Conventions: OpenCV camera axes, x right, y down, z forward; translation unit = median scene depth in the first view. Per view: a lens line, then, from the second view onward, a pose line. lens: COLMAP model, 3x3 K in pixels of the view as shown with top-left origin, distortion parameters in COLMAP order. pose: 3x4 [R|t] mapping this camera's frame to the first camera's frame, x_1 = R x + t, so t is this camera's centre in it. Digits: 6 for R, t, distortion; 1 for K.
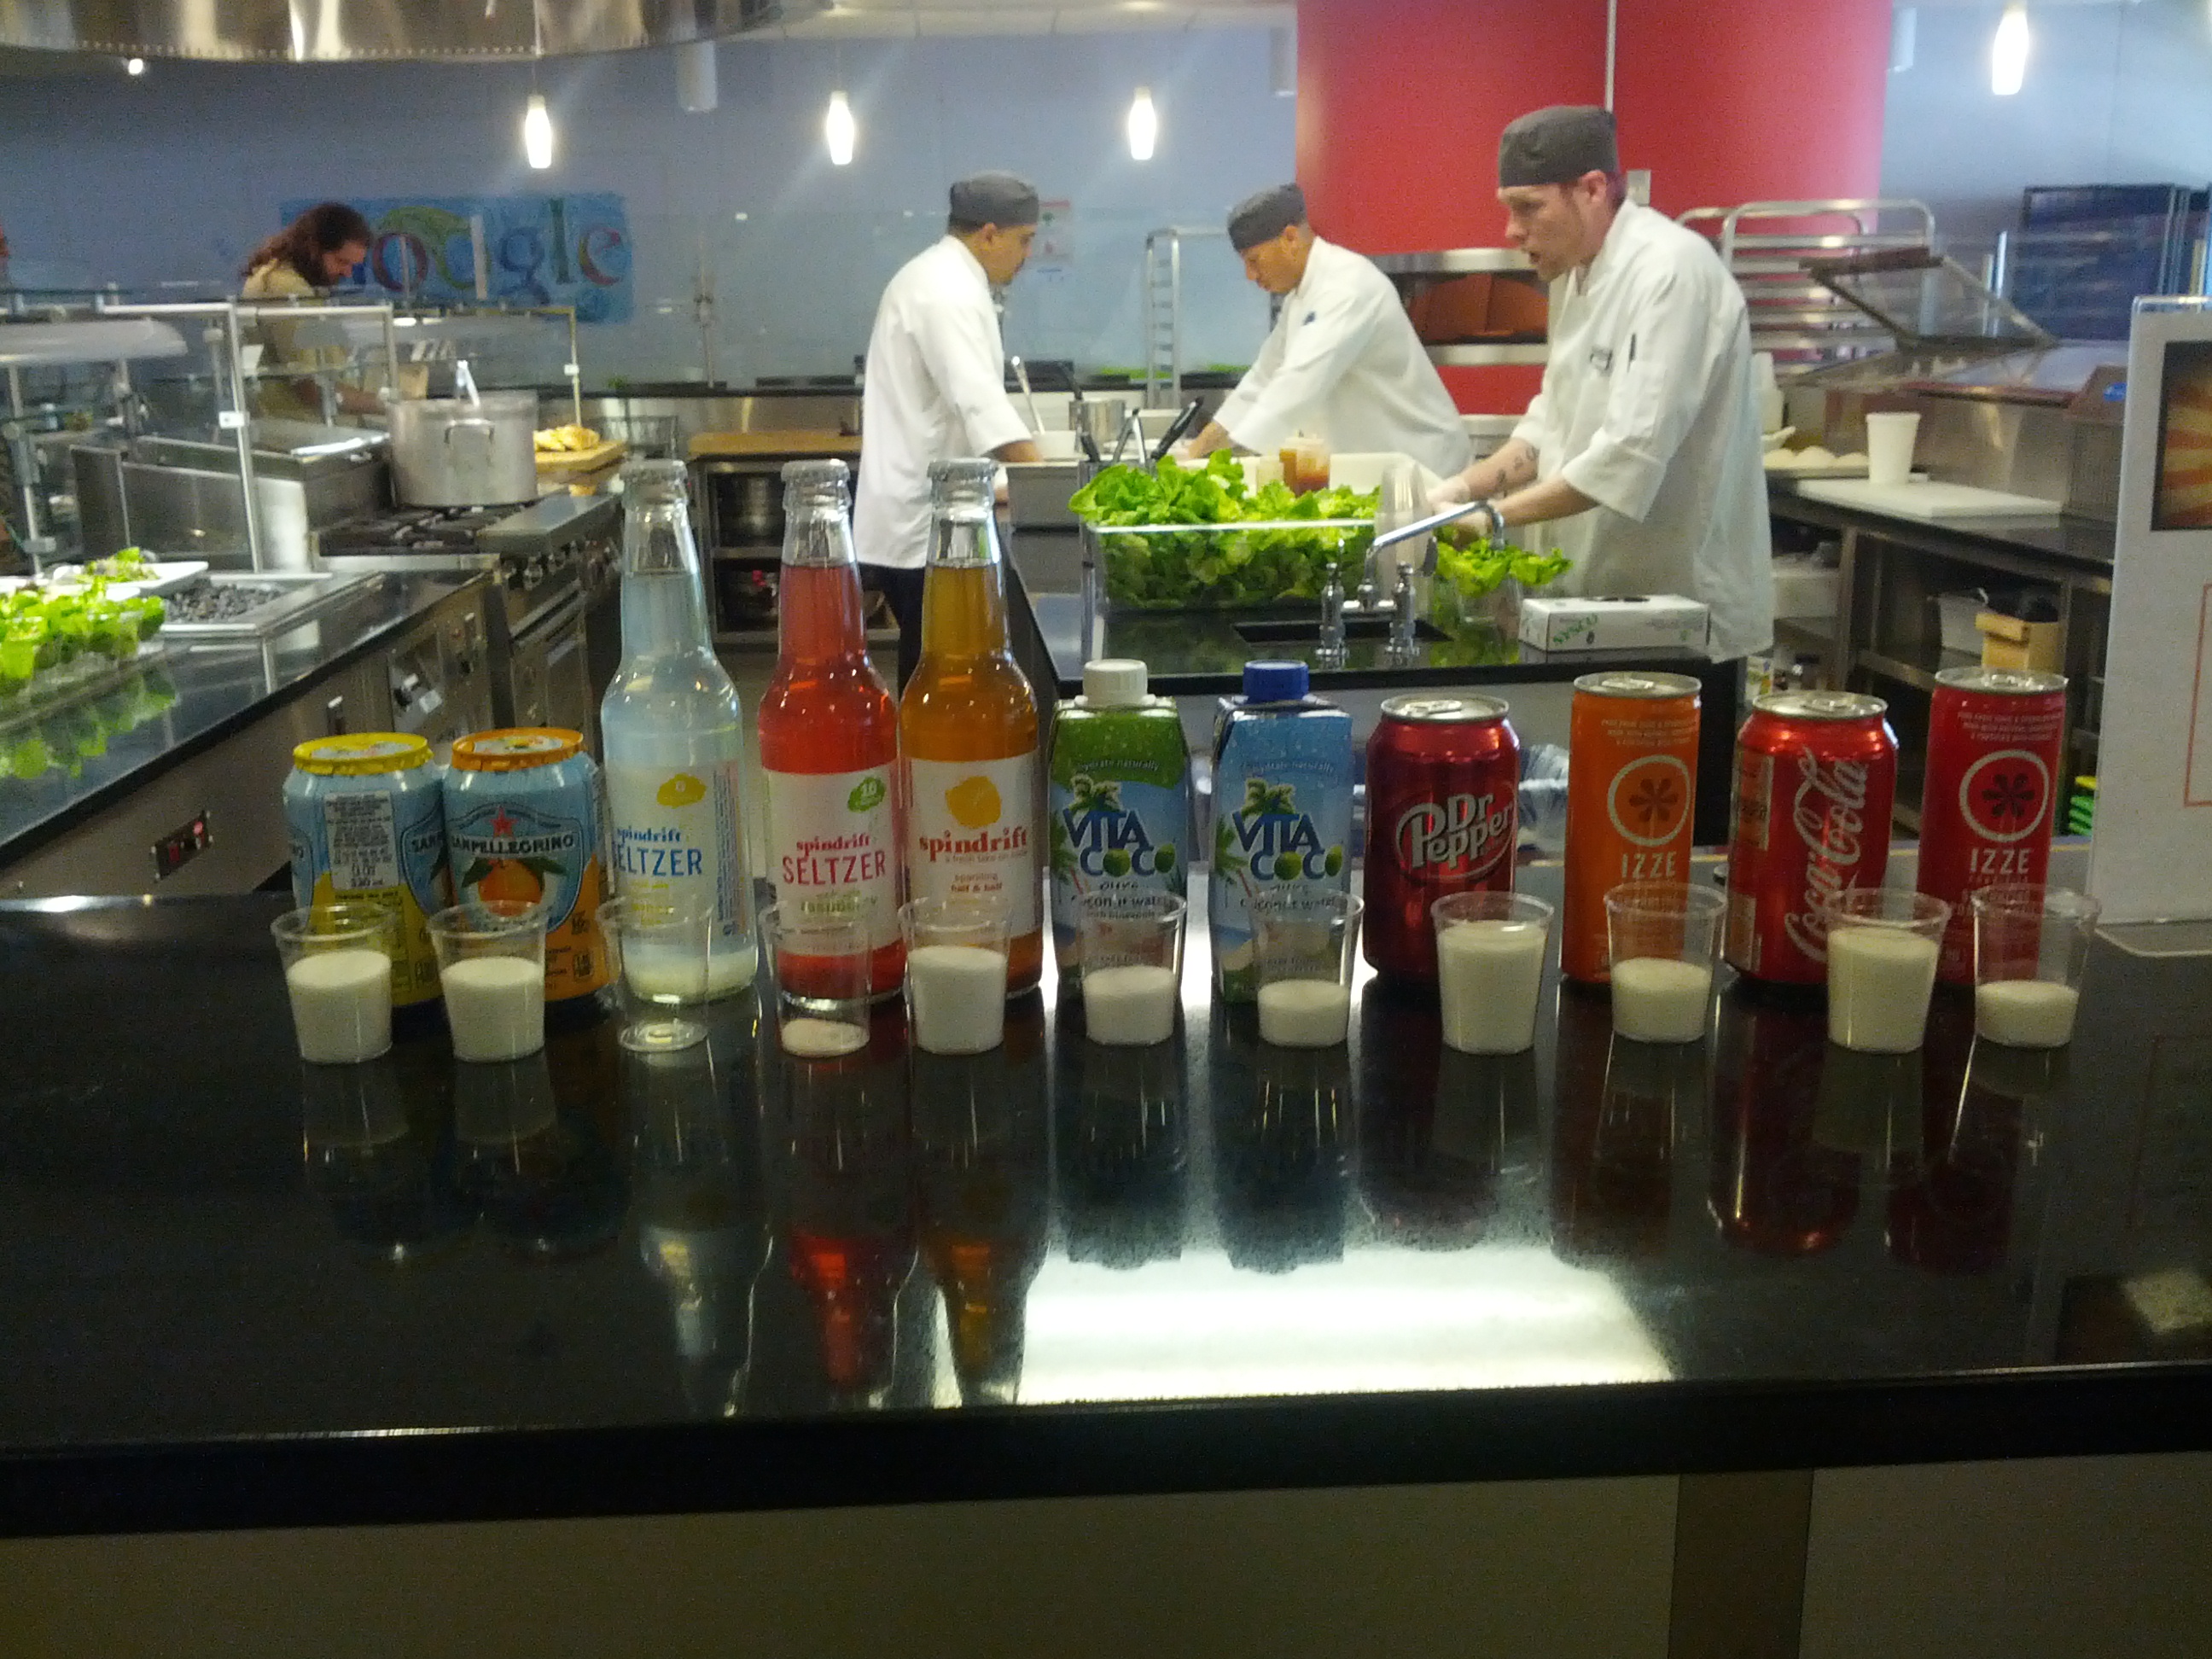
lens RADIAL K [[2140.8, 0, 1072.9], [0, 2140.8, 896.0], [0, 0, 1]] dist [0.059201, -0.166303]
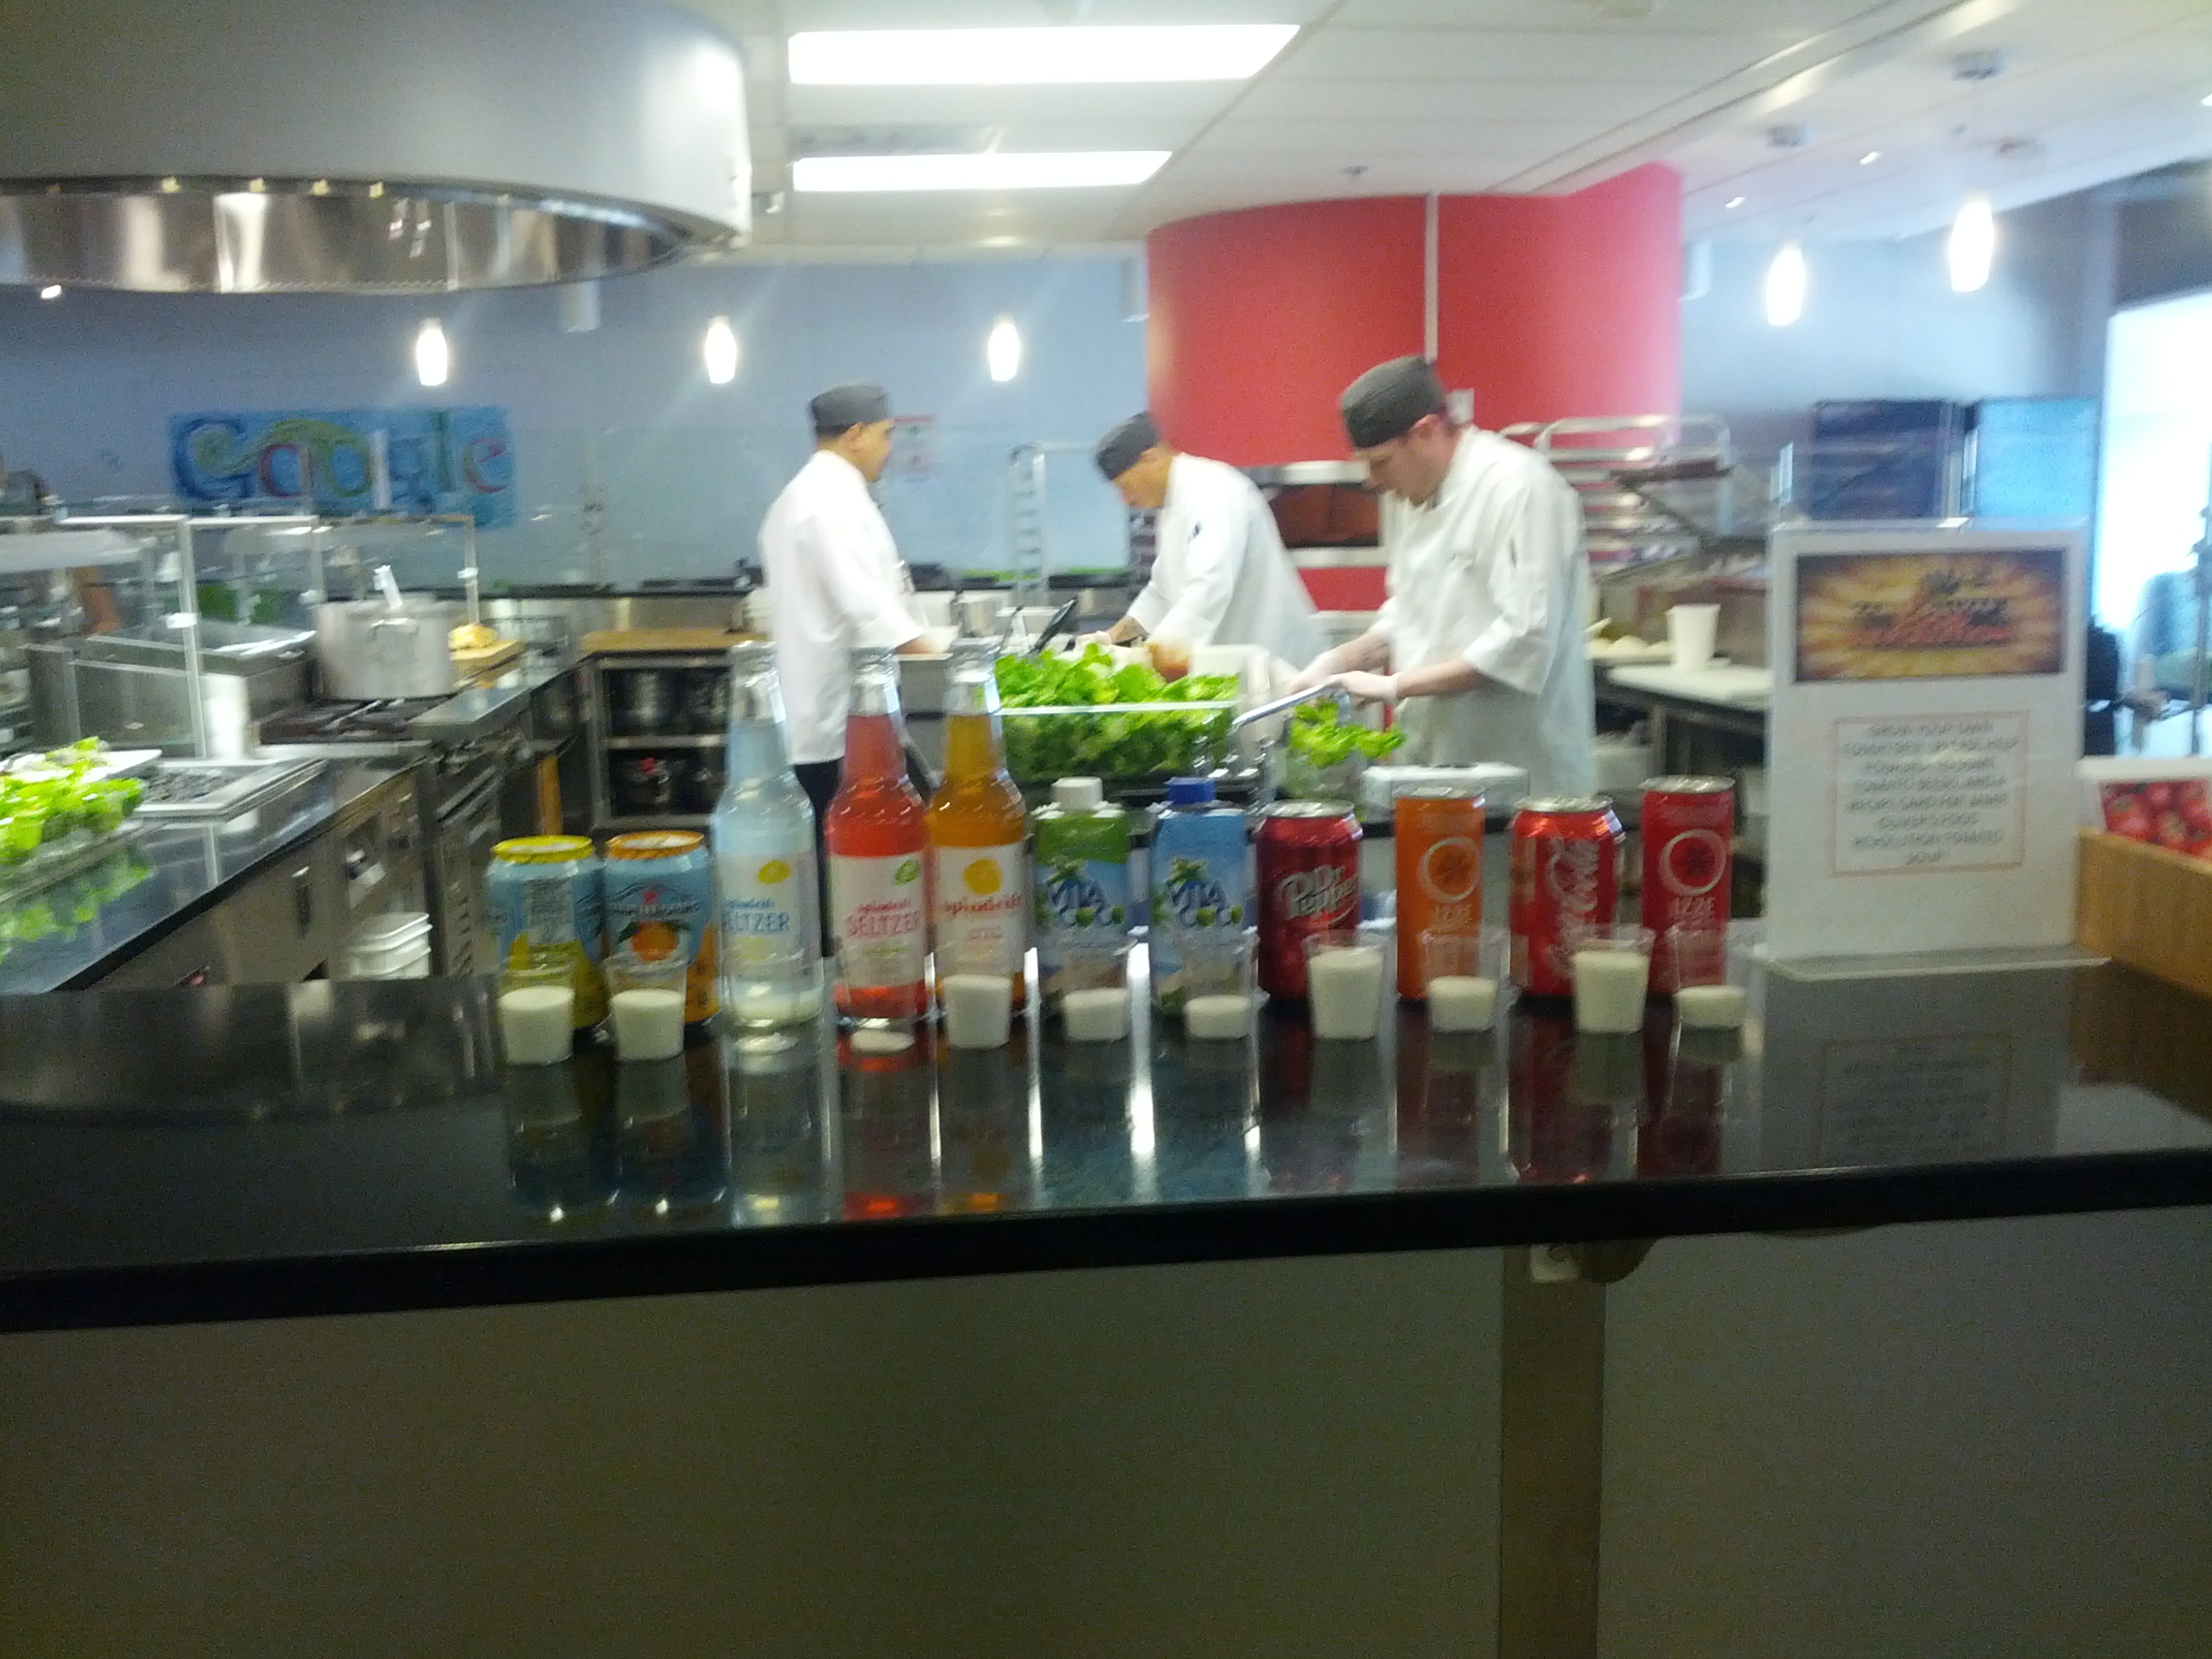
lens RADIAL K [[2133.8, 0, 1069.5], [0, 2133.8, 897.4], [0, 0, 1]] dist [0.079680, -0.216481]
pose [[0.997821, -0.014140, 0.064441, -0.019419], [0.019772, 0.995958, -0.087614, 0.023020], [-0.062941, 0.088697, 0.994068, -0.099368]]
